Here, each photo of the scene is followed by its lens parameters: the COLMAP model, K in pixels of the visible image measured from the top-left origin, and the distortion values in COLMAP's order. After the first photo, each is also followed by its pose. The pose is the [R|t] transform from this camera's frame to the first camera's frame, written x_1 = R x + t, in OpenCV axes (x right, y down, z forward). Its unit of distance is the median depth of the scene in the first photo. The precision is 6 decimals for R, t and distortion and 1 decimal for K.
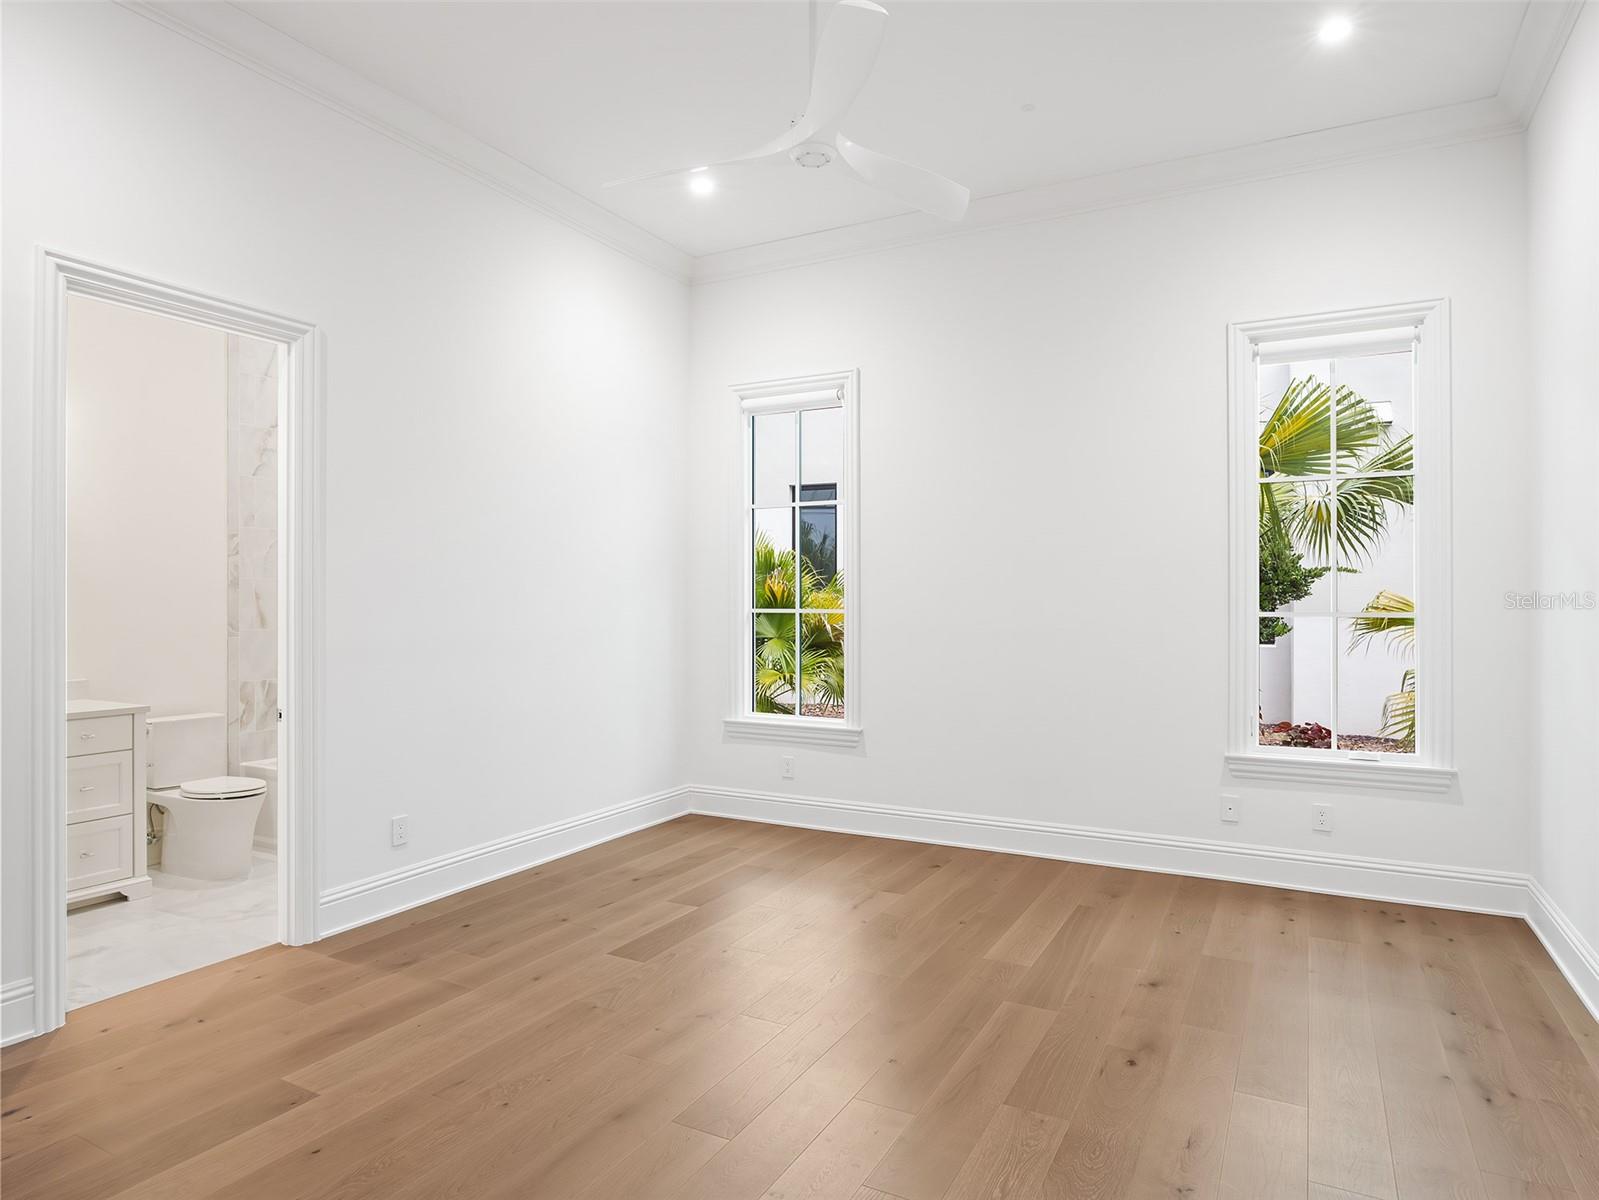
lens RADIAL K [[925.5, 0, 793.8], [0, 925.5, 594.5], [0, 0, 1]] dist [0.014658, 0.000231]
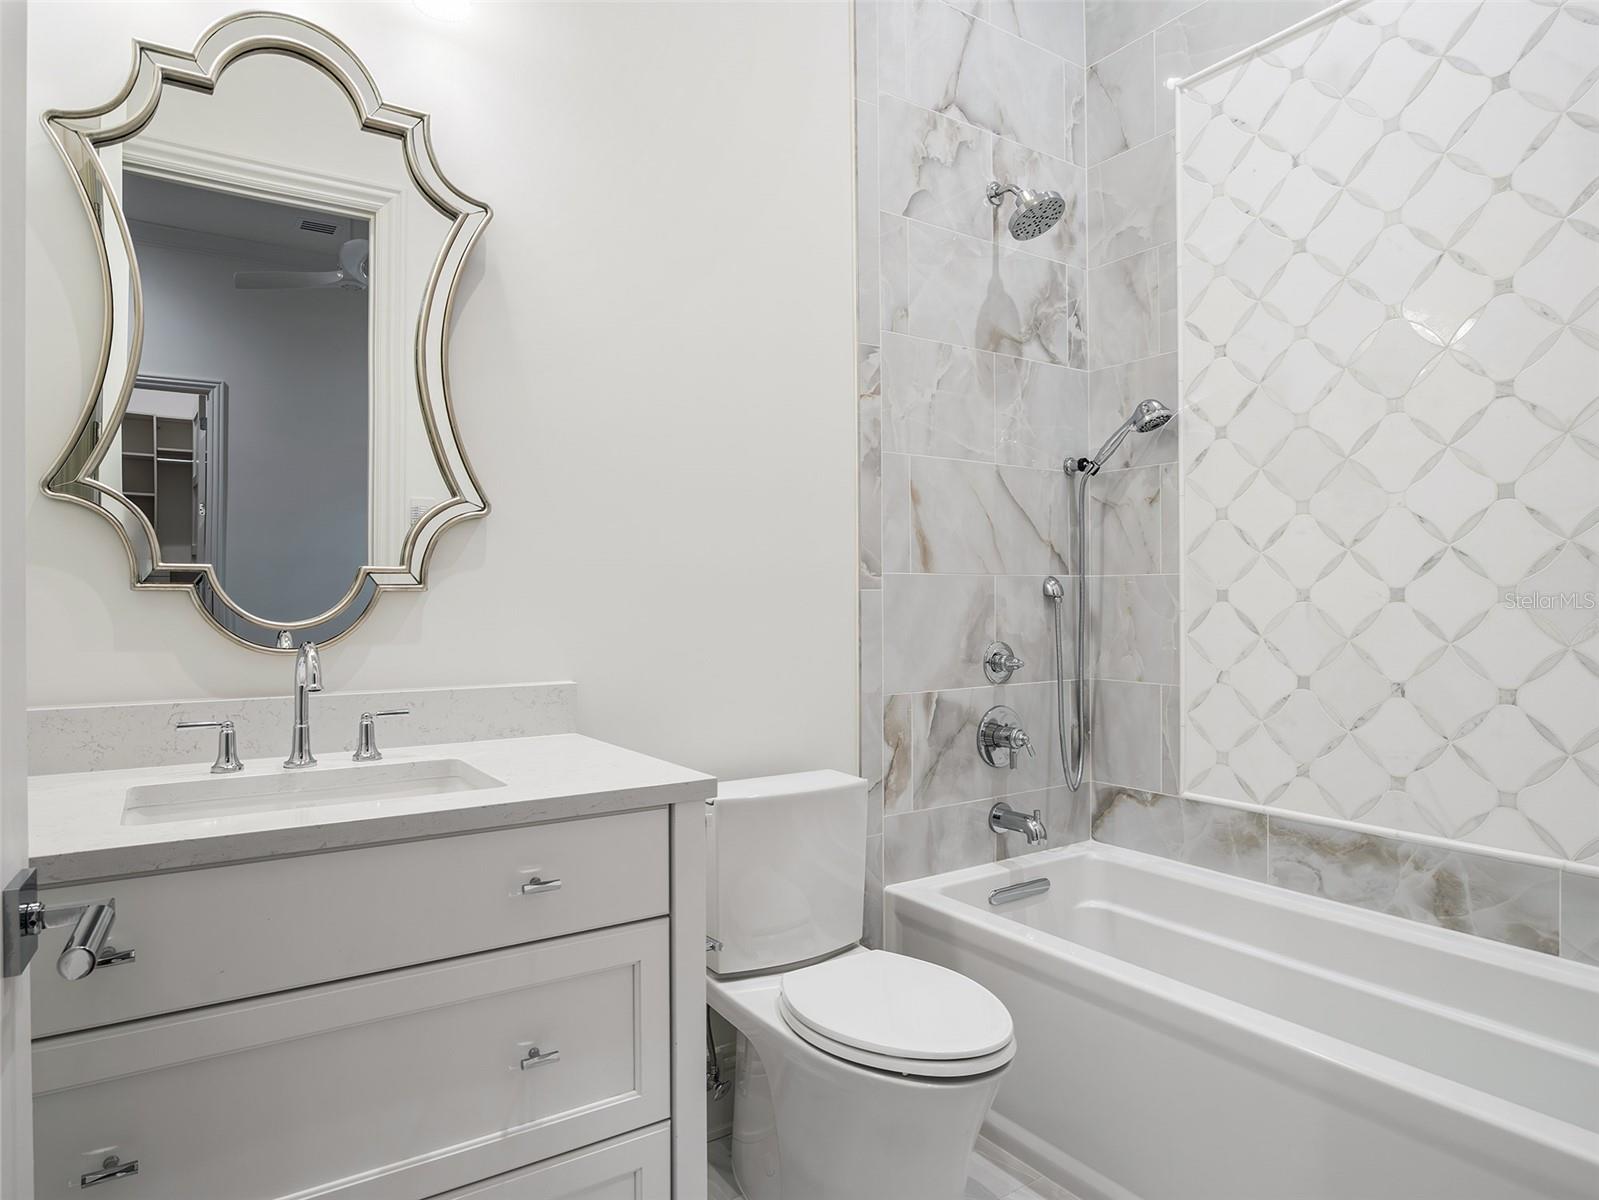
lens RADIAL K [[955.3, 0, 796.9], [0, 955.3, 601.9], [0, 0, 1]] dist [-0.030041, 0.011235]
pose [[0.865963, 0.000140, -0.500109, -0.411964], [0.004596, 0.999955, 0.008239, 0.047471], [0.500087, -0.009433, 0.865924, 0.603823]]
